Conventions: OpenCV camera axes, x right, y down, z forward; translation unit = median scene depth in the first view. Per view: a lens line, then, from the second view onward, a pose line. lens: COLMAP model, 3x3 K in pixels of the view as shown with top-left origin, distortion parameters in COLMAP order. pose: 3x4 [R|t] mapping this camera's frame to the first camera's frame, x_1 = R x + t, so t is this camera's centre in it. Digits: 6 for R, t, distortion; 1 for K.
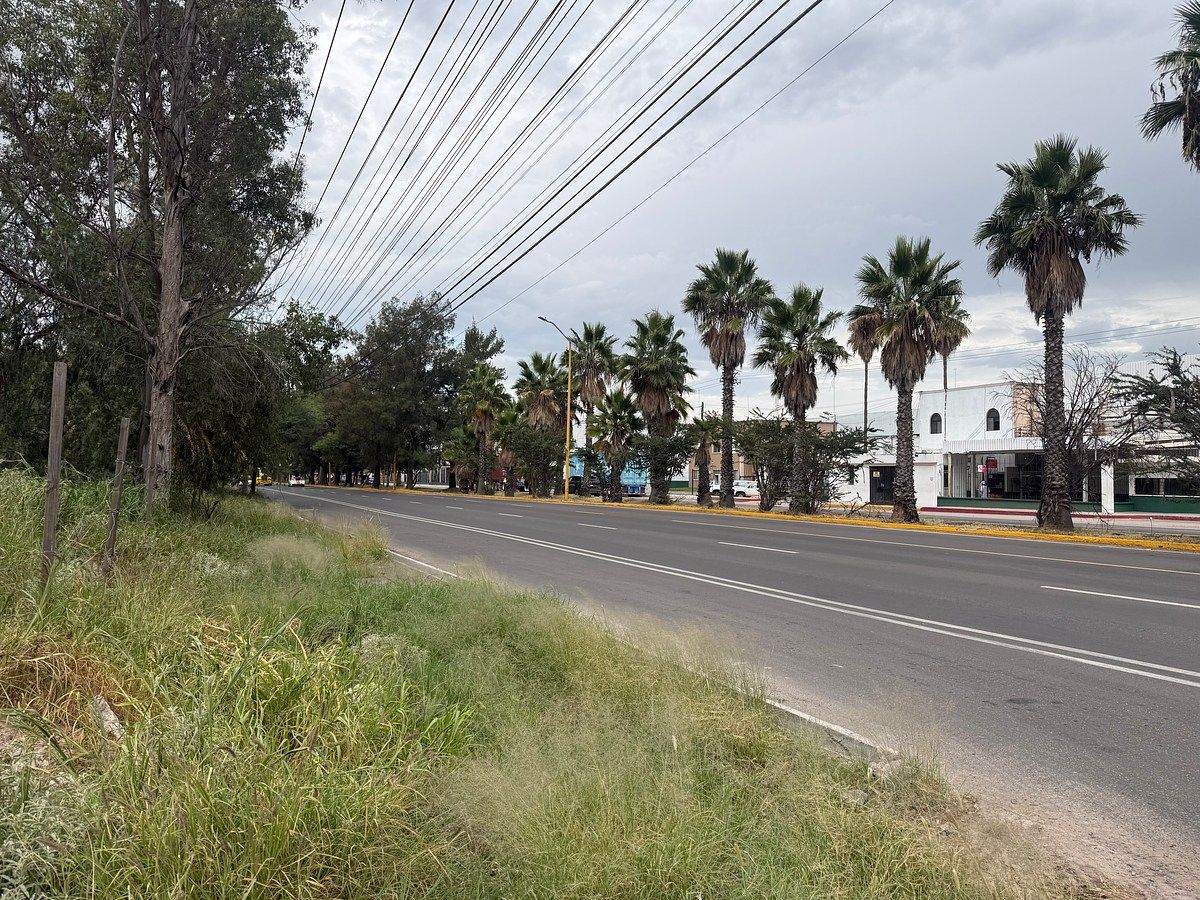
lens RADIAL K [[834.3, 0, 606.8], [0, 834.3, 448.2], [0, 0, 1]] dist [0.077785, -0.090239]
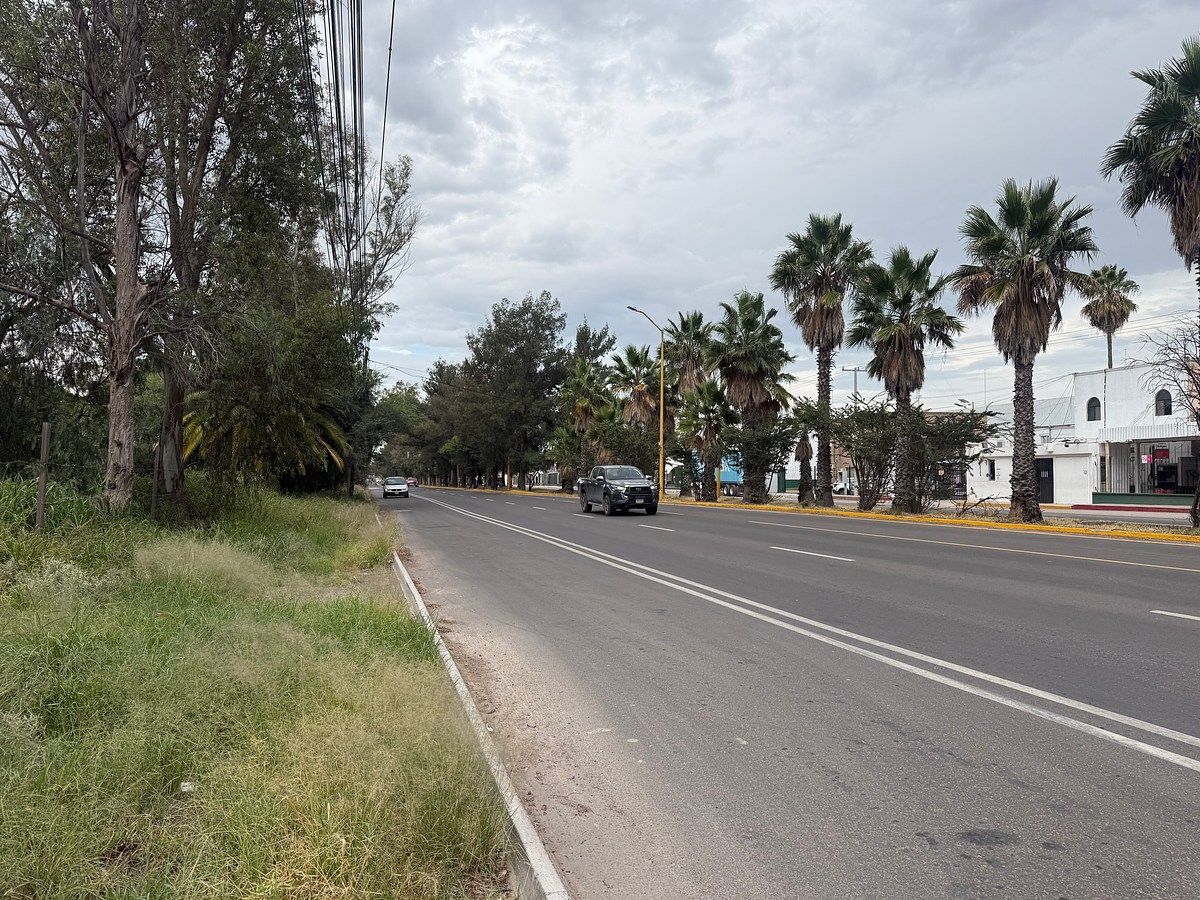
lens RADIAL K [[830.0, 0, 598.9], [0, 830.0, 466.6], [0, 0, 1]] dist [0.072808, -0.104519]
pose [[0.983226, -0.014727, -0.181794, 0.065220], [0.018359, 0.999664, 0.018312, 0.007222], [0.181464, -0.021342, 0.983166, 0.078781]]
